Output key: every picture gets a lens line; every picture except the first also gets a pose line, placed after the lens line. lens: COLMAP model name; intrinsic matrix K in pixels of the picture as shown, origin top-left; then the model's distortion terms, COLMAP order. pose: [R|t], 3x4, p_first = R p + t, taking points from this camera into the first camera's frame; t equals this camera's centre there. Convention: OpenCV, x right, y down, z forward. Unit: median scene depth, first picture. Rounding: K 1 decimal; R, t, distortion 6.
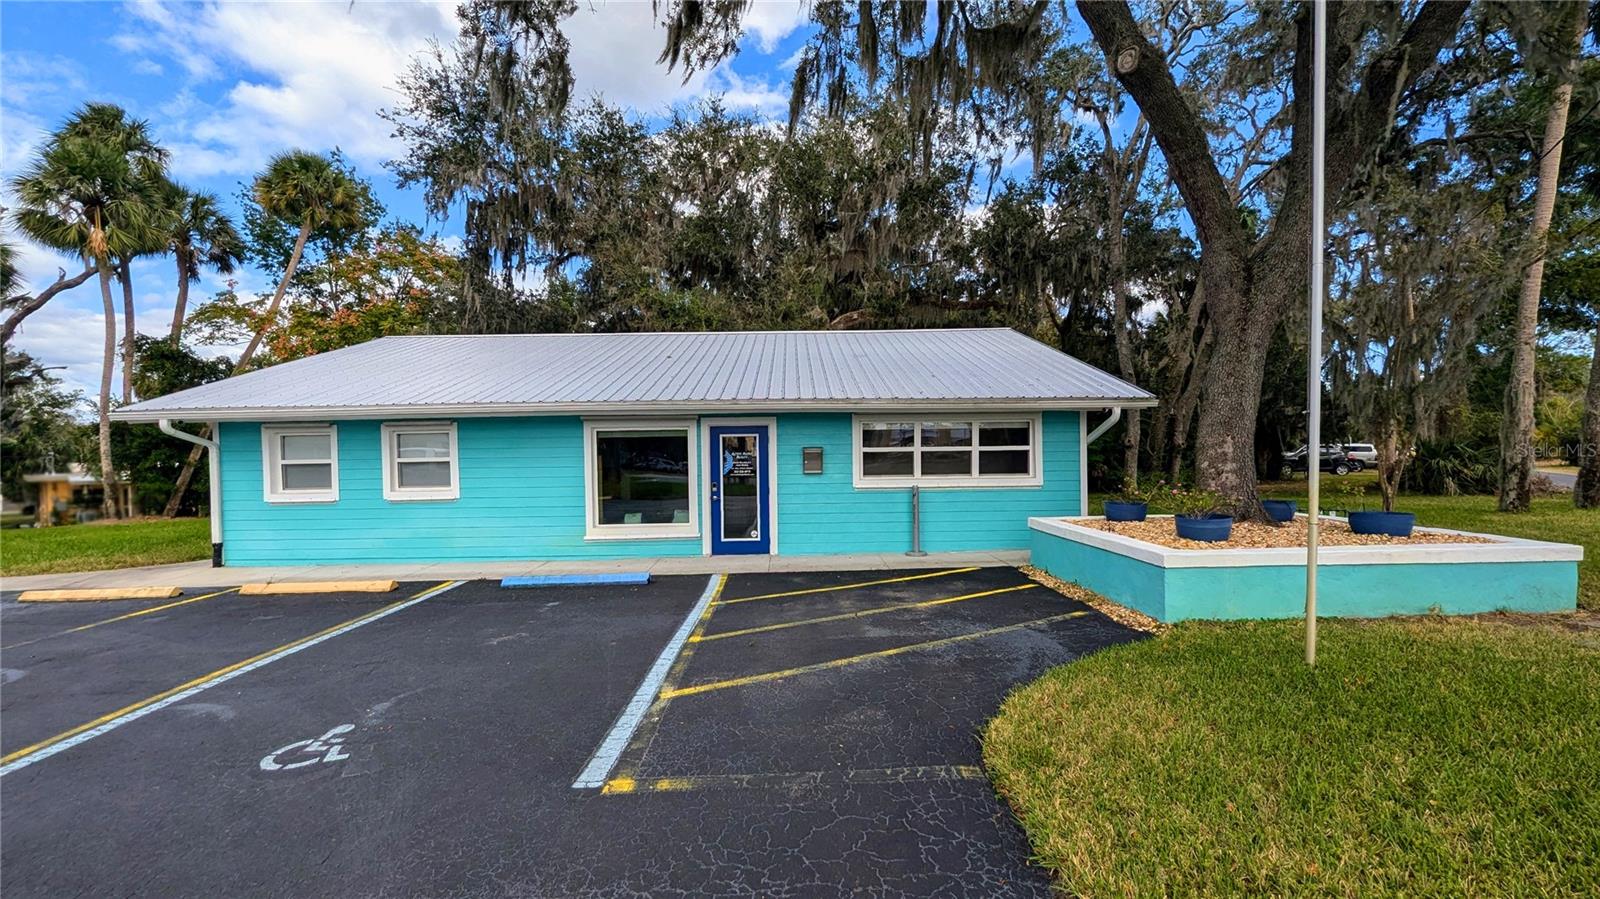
lens RADIAL K [[660.3, 0, 807.3], [0, 660.3, 468.6], [0, 0, 1]] dist [0.001676, -0.002175]
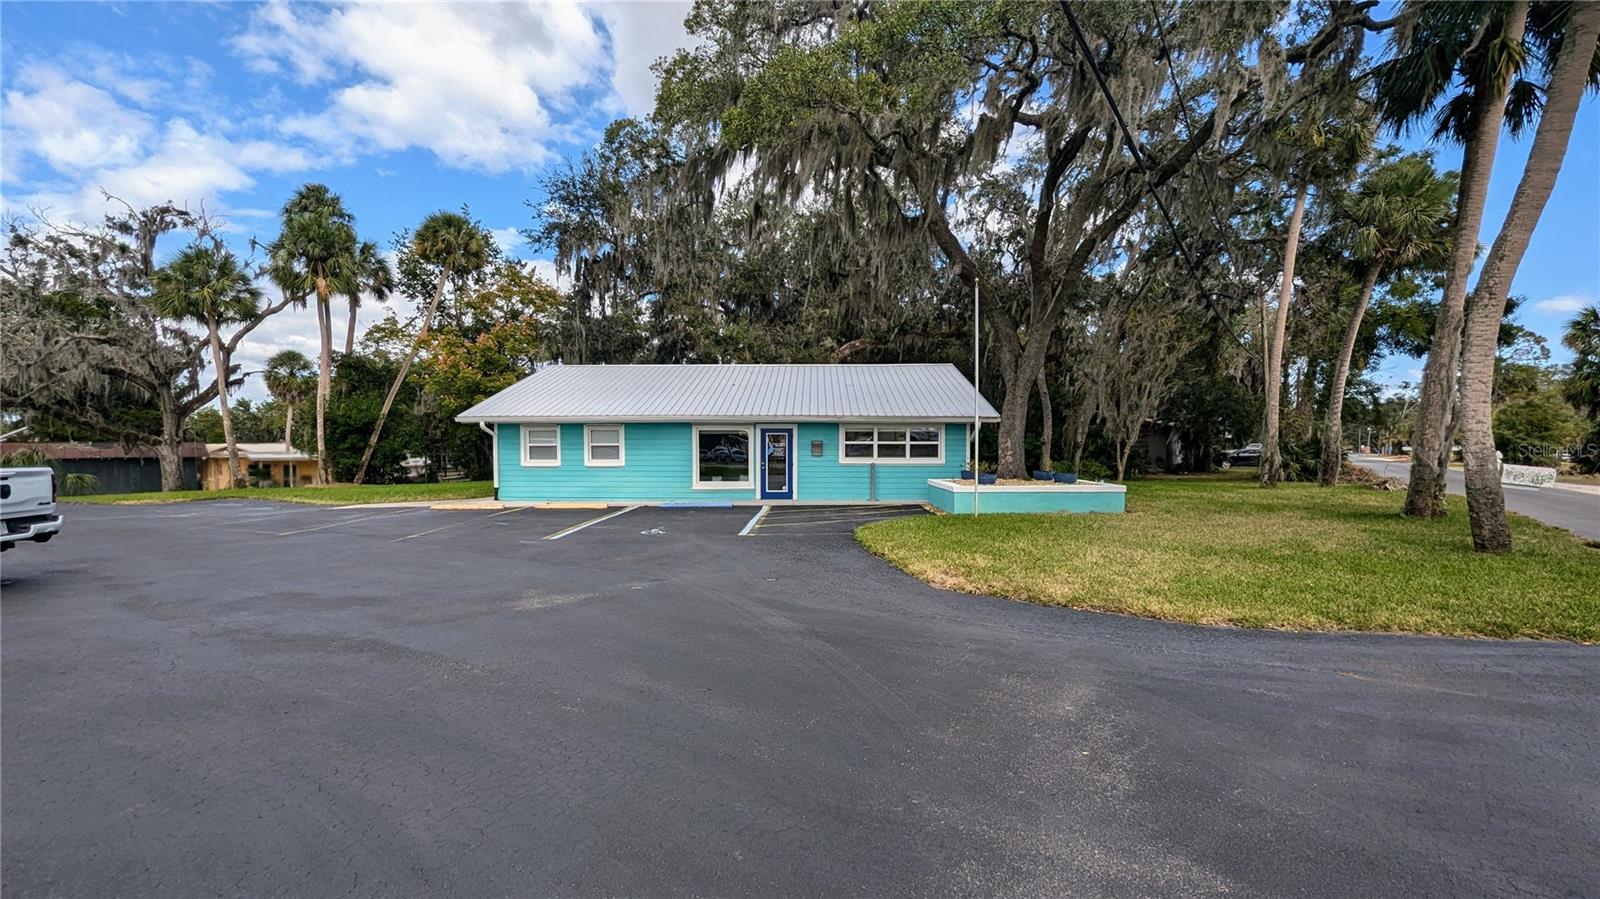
lens RADIAL K [[660.3, 0, 807.3], [0, 660.3, 468.6], [0, 0, 1]] dist [0.001676, -0.002175]
pose [[0.999296, 0.015932, -0.033957, 0.041560], [-0.015523, 0.999804, 0.012276, 0.021180], [0.034146, -0.011740, 0.999348, -0.780675]]
